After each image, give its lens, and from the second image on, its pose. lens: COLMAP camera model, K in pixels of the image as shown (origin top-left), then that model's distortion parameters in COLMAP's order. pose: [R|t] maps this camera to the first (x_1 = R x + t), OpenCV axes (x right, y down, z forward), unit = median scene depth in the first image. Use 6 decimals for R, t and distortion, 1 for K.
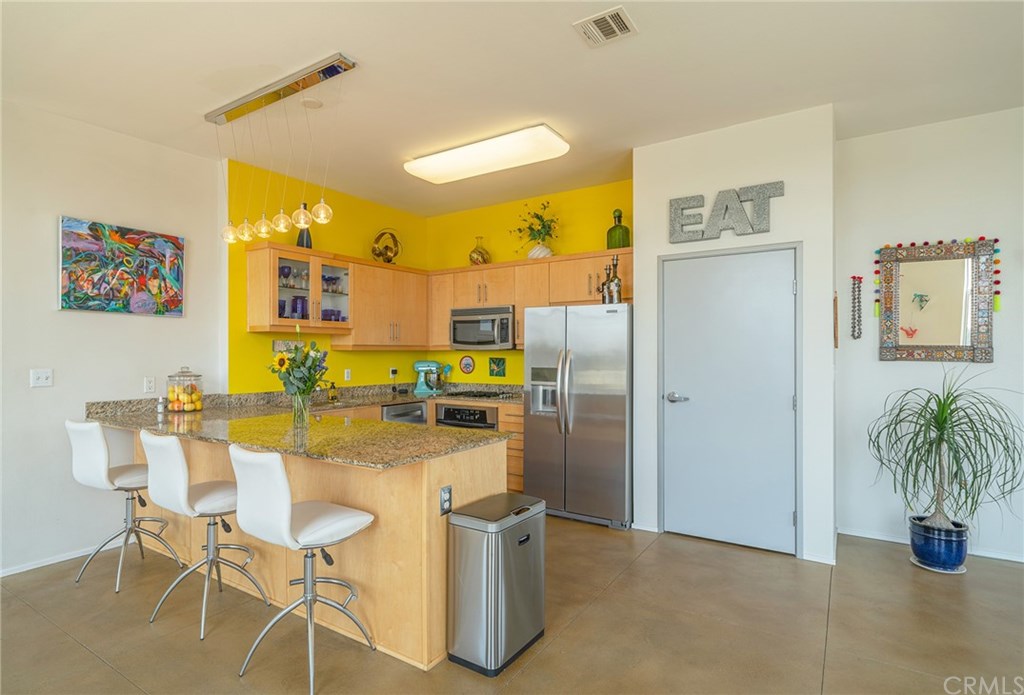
lens RADIAL K [[457.8, 0, 482.2], [0, 457.8, 357.4], [0, 0, 1]] dist [0.001054, 0.000101]
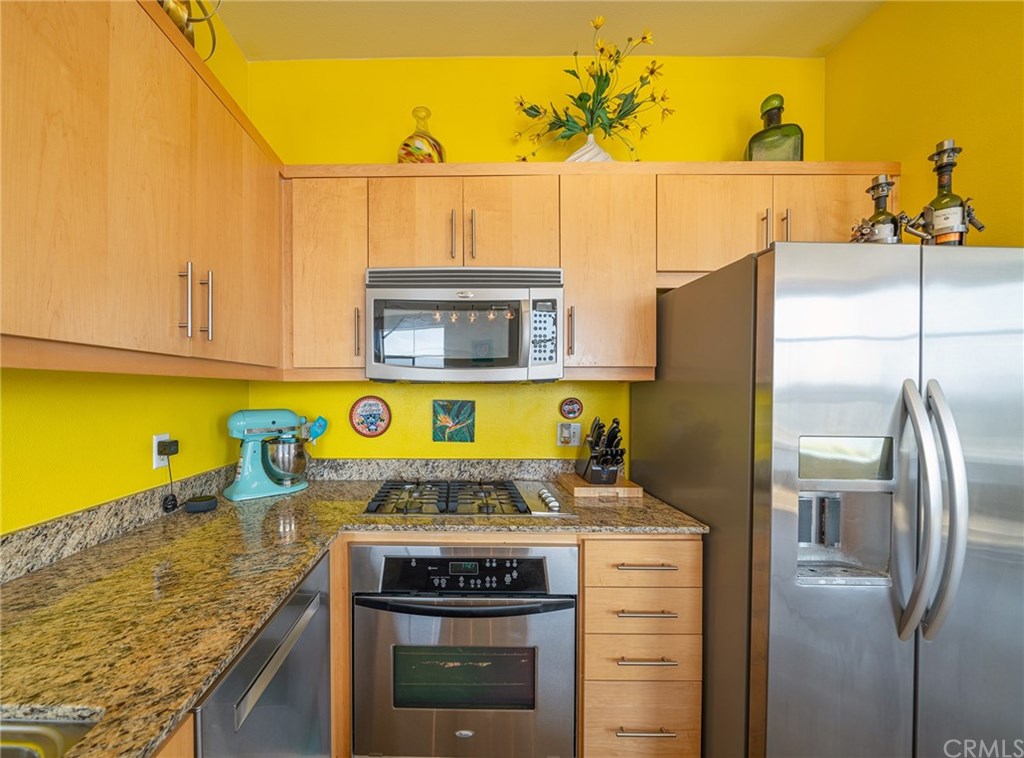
lens RADIAL K [[381.2, 0, 435.6], [0, 381.2, 398.6], [0, 0, 1]] dist [-0.003759, -0.000128]
pose [[0.841613, -0.006430, 0.540043, -0.187687], [0.000736, 0.999942, 0.010759, -0.004851], [-0.540081, -0.008657, 0.841569, 0.717581]]
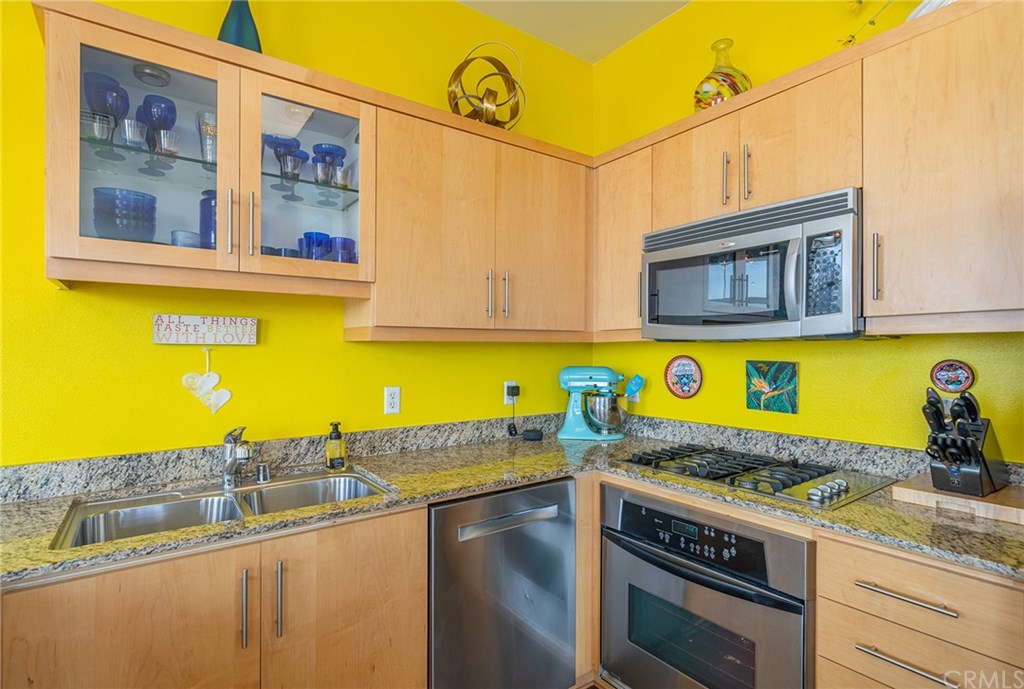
lens RADIAL K [[480.3, 0, 530.2], [0, 480.3, 355.4], [0, 0, 1]] dist [0.002558, 0.000511]
pose [[0.954858, 0.003907, -0.297036, -0.038991], [-0.003254, 0.999991, 0.002692, -0.004296], [0.297043, -0.001604, 0.954863, 0.587210]]
